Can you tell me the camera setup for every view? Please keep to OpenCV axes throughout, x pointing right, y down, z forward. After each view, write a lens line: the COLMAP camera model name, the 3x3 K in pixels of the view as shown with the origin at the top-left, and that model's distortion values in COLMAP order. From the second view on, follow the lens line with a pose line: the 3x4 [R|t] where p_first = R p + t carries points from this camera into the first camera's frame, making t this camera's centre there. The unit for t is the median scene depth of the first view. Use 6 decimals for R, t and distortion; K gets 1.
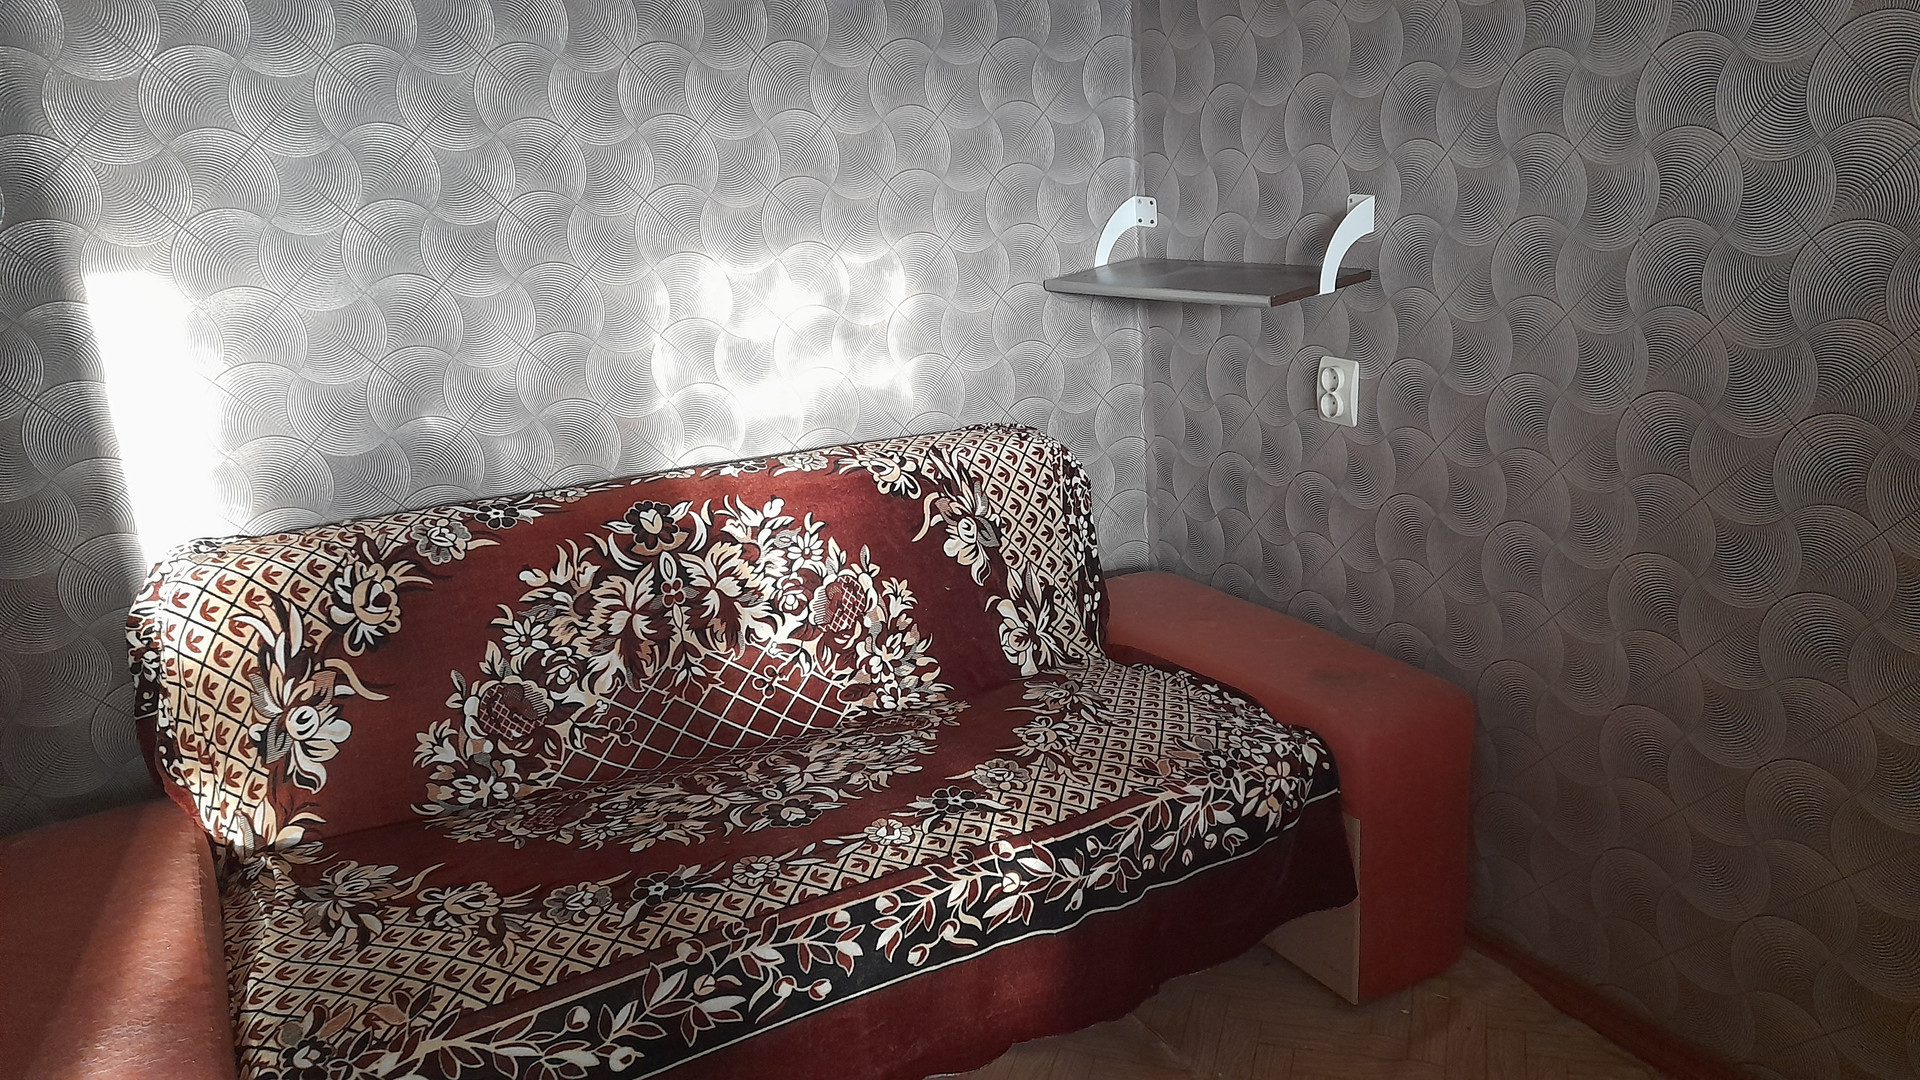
lens RADIAL K [[1415.0, 0, 973.8], [0, 1415.0, 534.6], [0, 0, 1]] dist [0.071290, -0.087269]
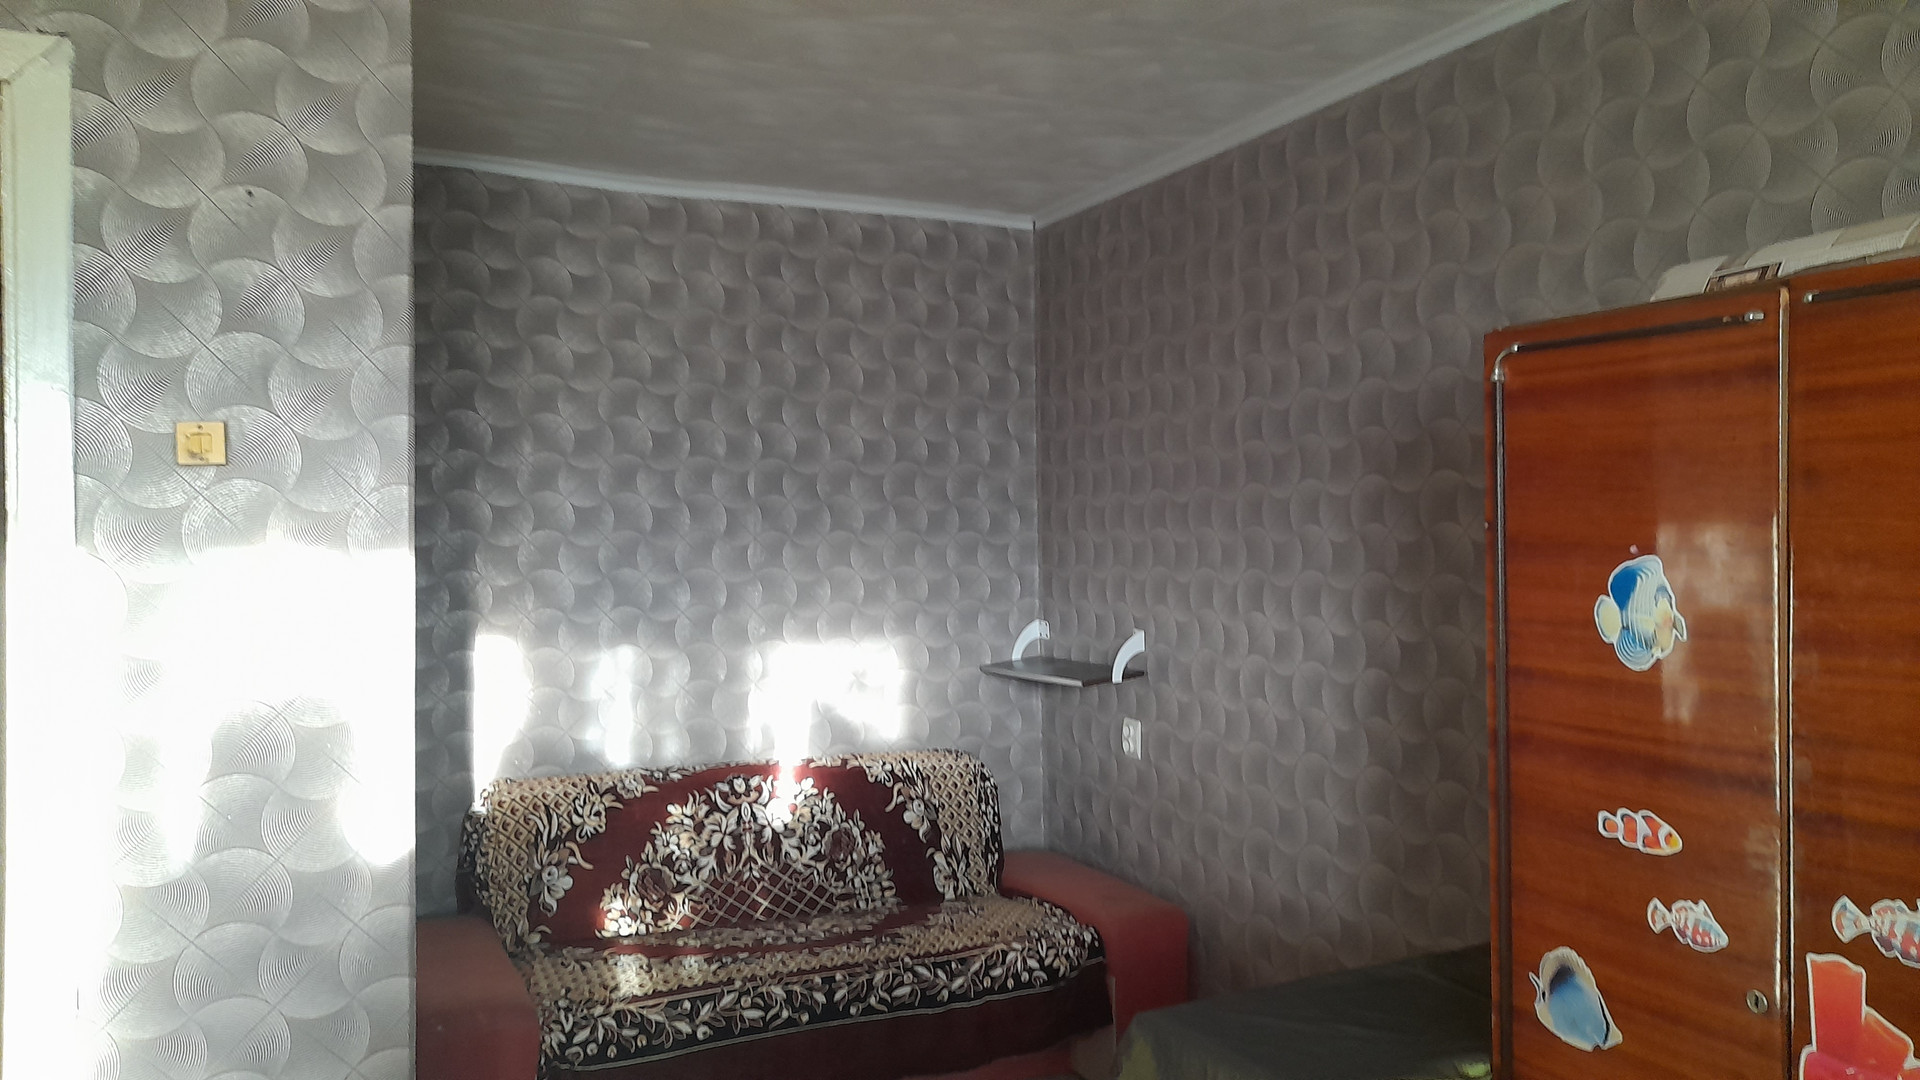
lens RADIAL K [[1348.2, 0, 921.6], [0, 1348.2, 527.5], [0, 0, 1]] dist [0.074782, -0.066766]
pose [[0.994760, 0.048060, -0.090243, 0.150726], [-0.070848, 0.960391, -0.269500, 0.129770], [0.073716, 0.274481, 0.958763, -0.763422]]
